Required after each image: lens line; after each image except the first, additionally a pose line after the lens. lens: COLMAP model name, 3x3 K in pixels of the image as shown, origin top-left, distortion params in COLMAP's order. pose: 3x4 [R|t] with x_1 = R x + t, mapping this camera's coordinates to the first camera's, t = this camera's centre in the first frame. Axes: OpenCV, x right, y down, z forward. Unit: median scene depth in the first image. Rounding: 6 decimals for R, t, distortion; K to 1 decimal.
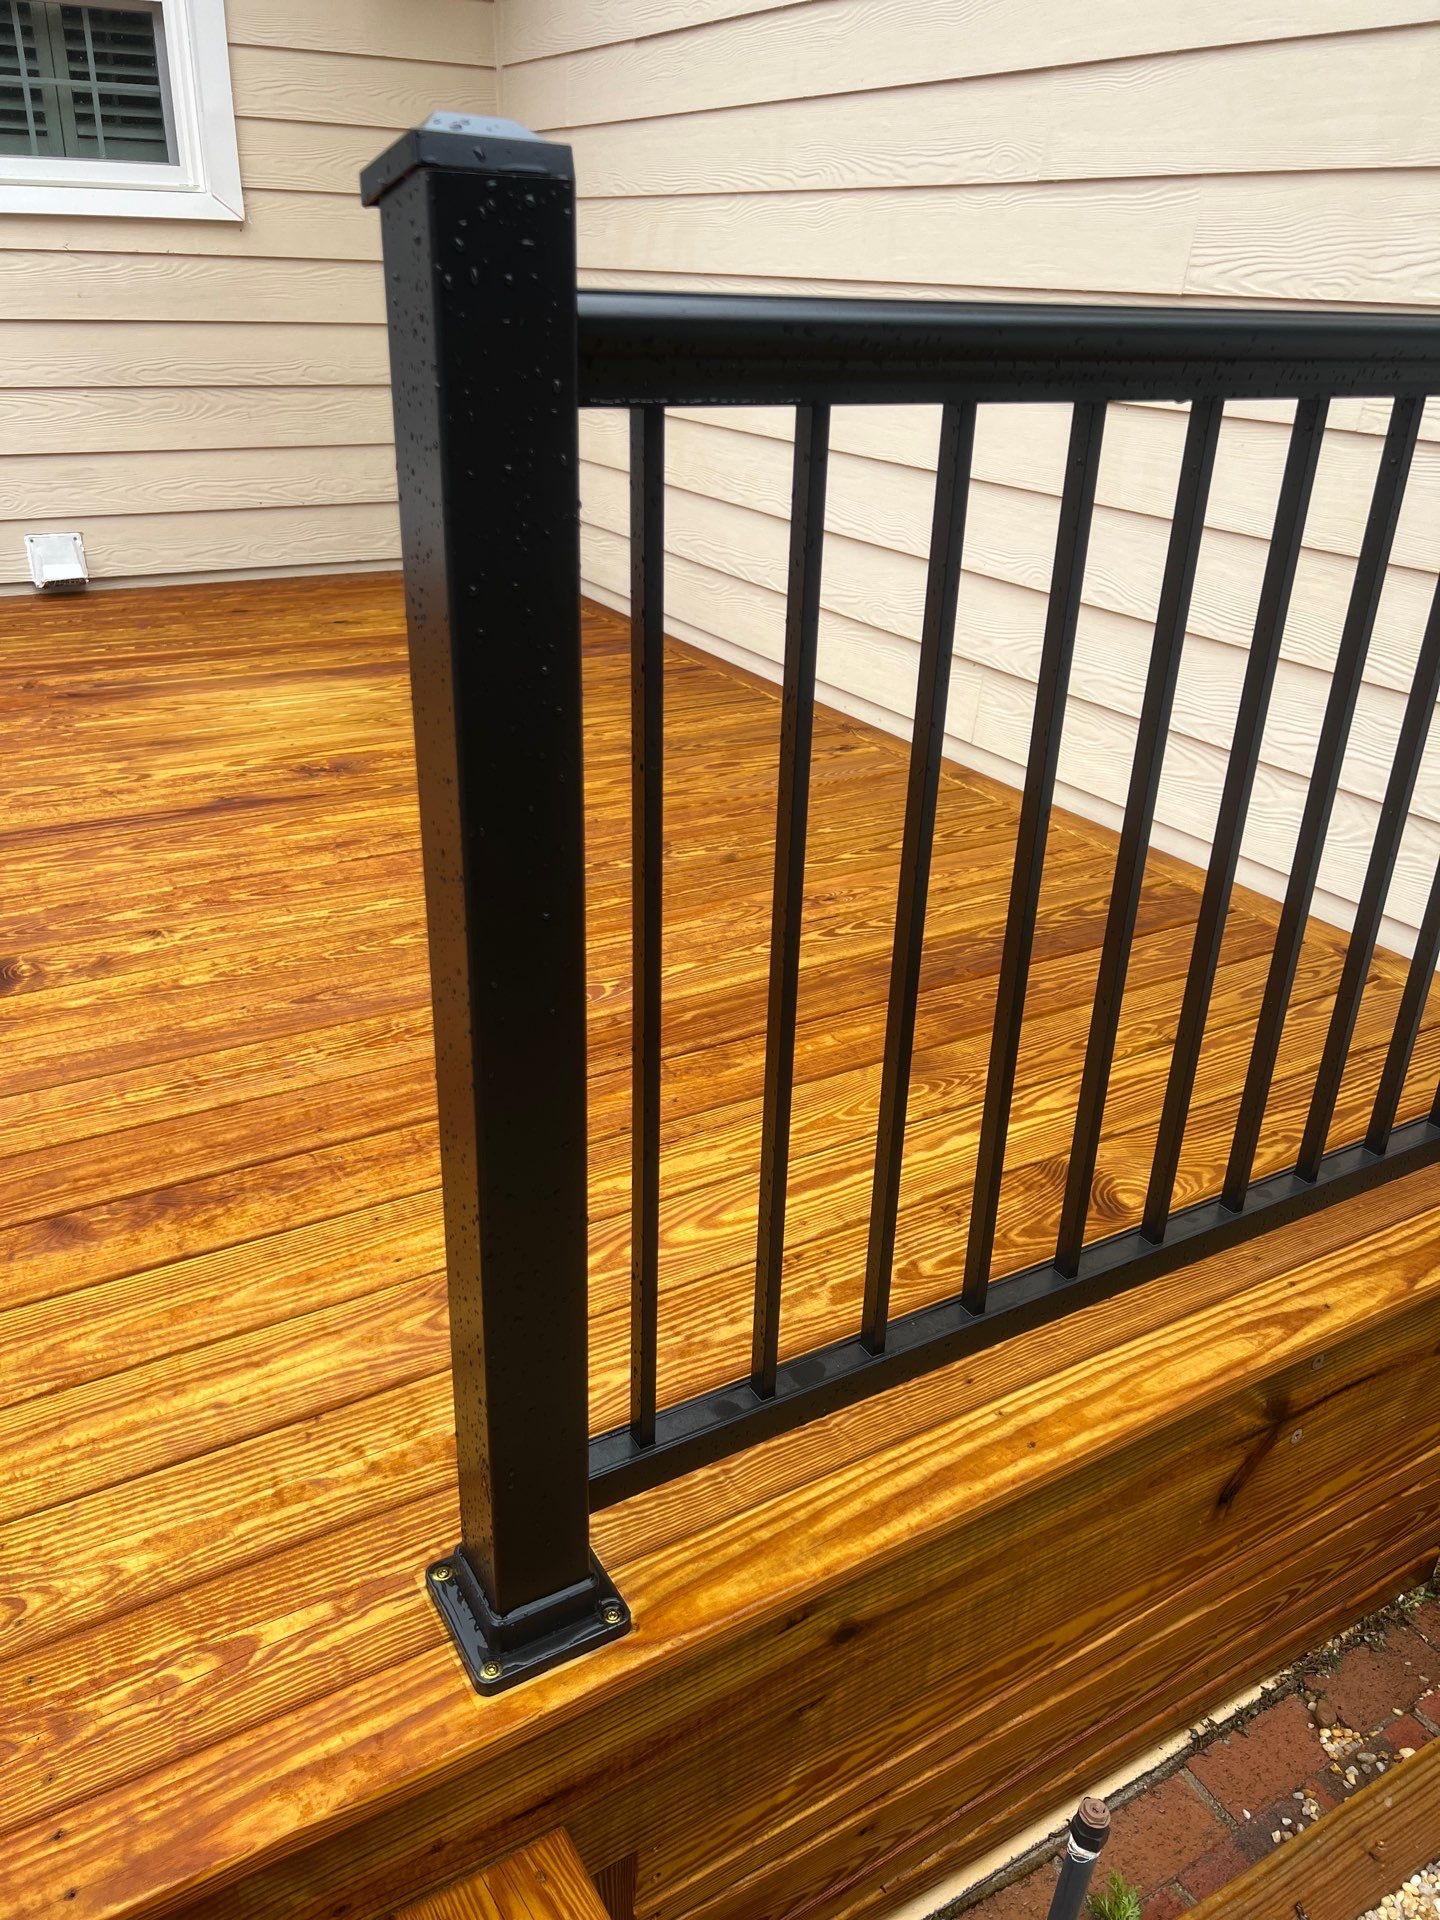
lens RADIAL K [[1451.3, 0, 739.5], [0, 1451.3, 975.9], [0, 0, 1]] dist [0.052833, -0.060957]
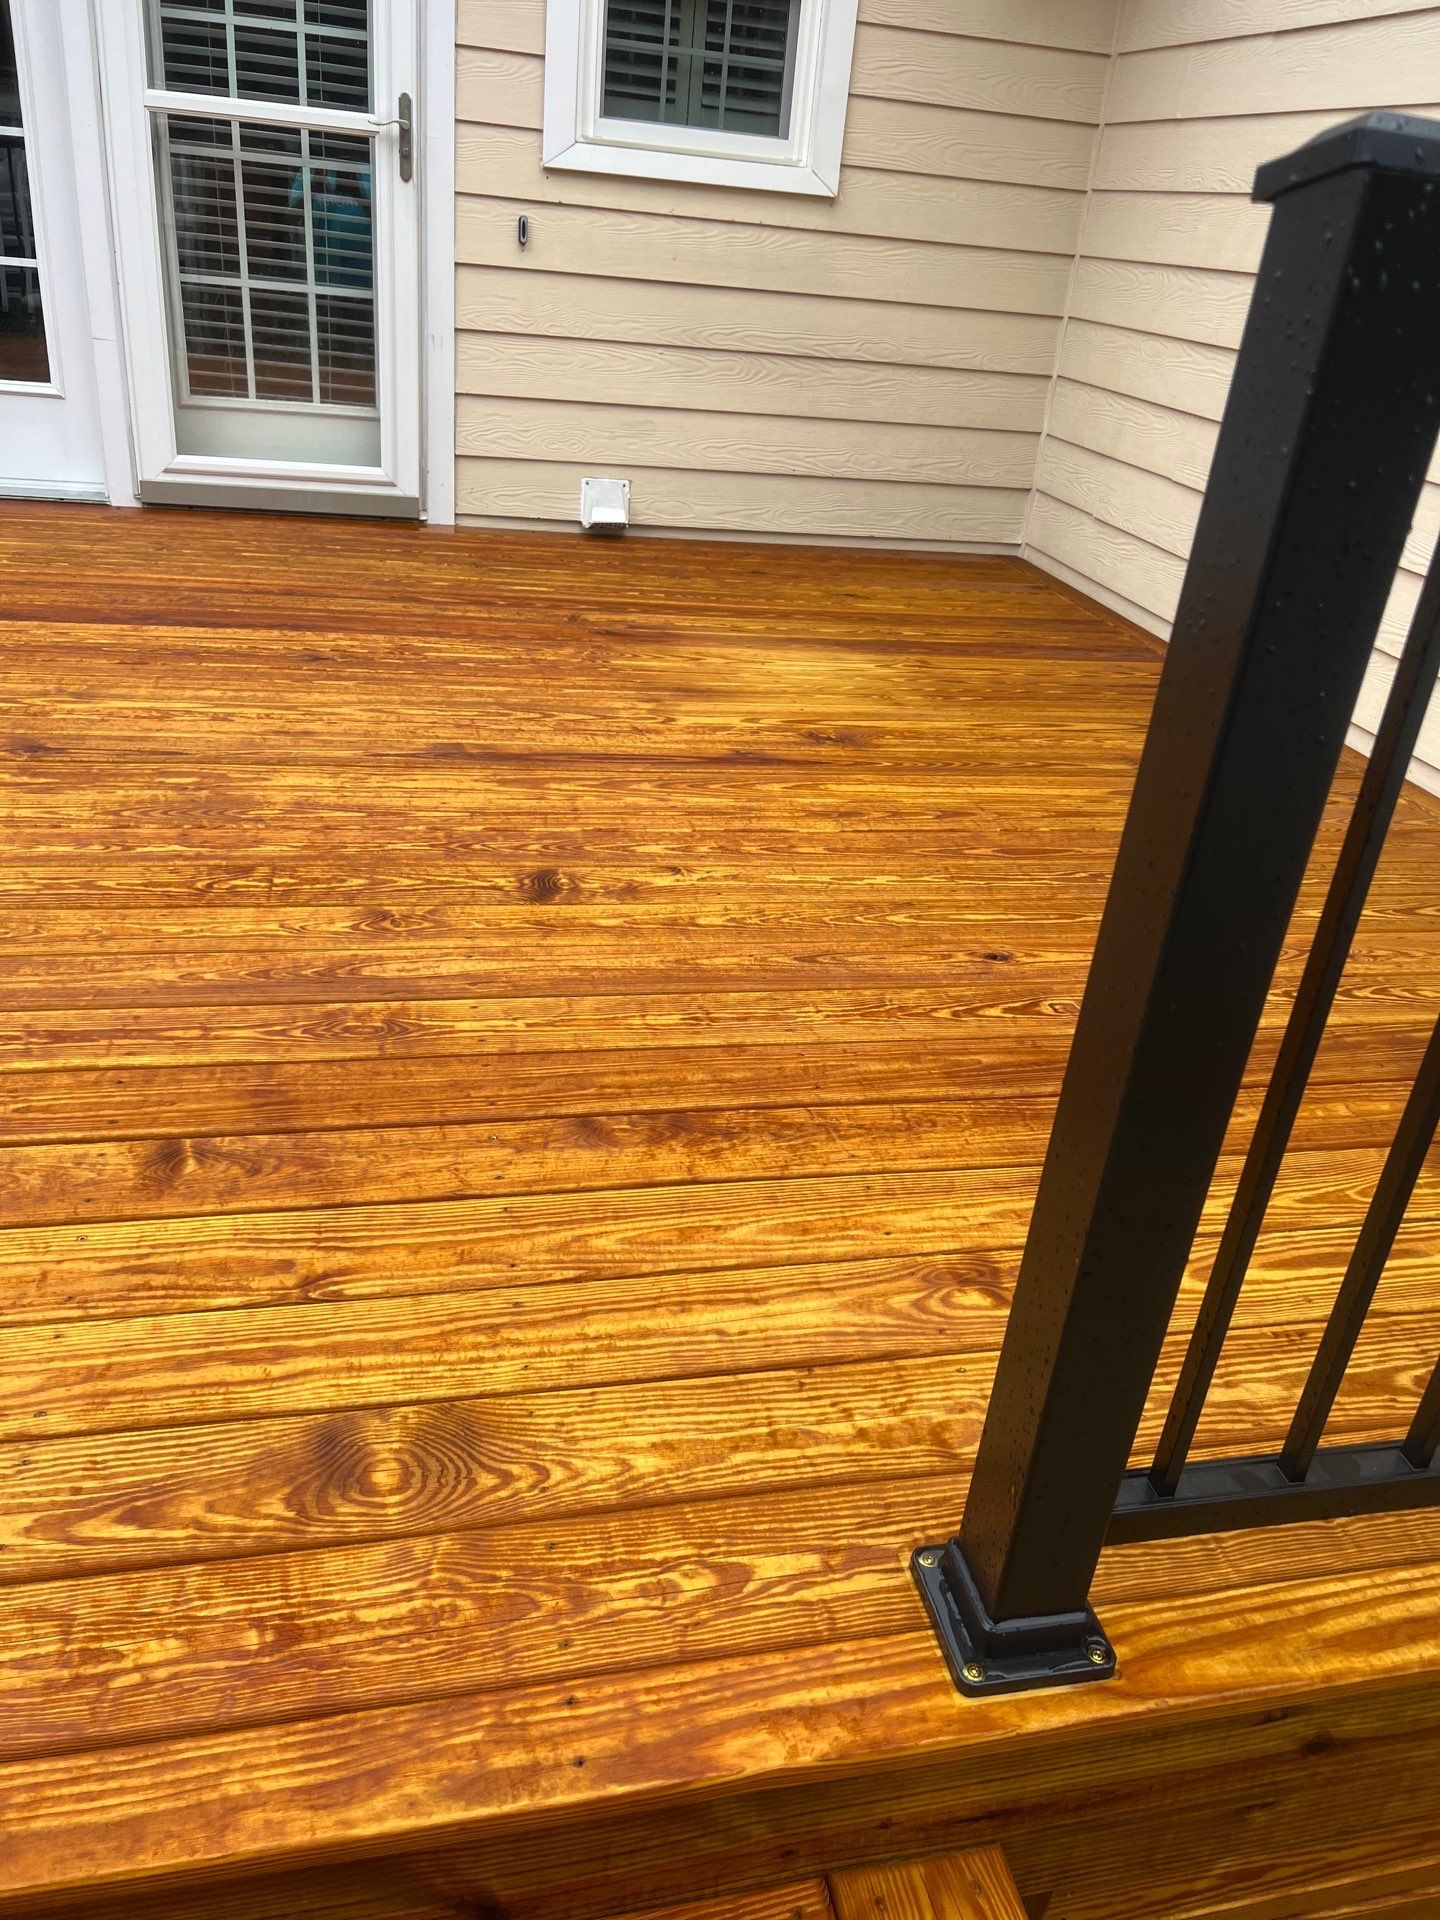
lens RADIAL K [[1451.3, 0, 740.7], [0, 1451.3, 974.6], [0, 0, 1]] dist [0.052833, -0.060957]
pose [[0.949372, 0.192369, -0.248369, -0.099702], [-0.190813, 0.981151, 0.030558, 0.005477], [0.249566, 0.018381, 0.968183, -0.007036]]
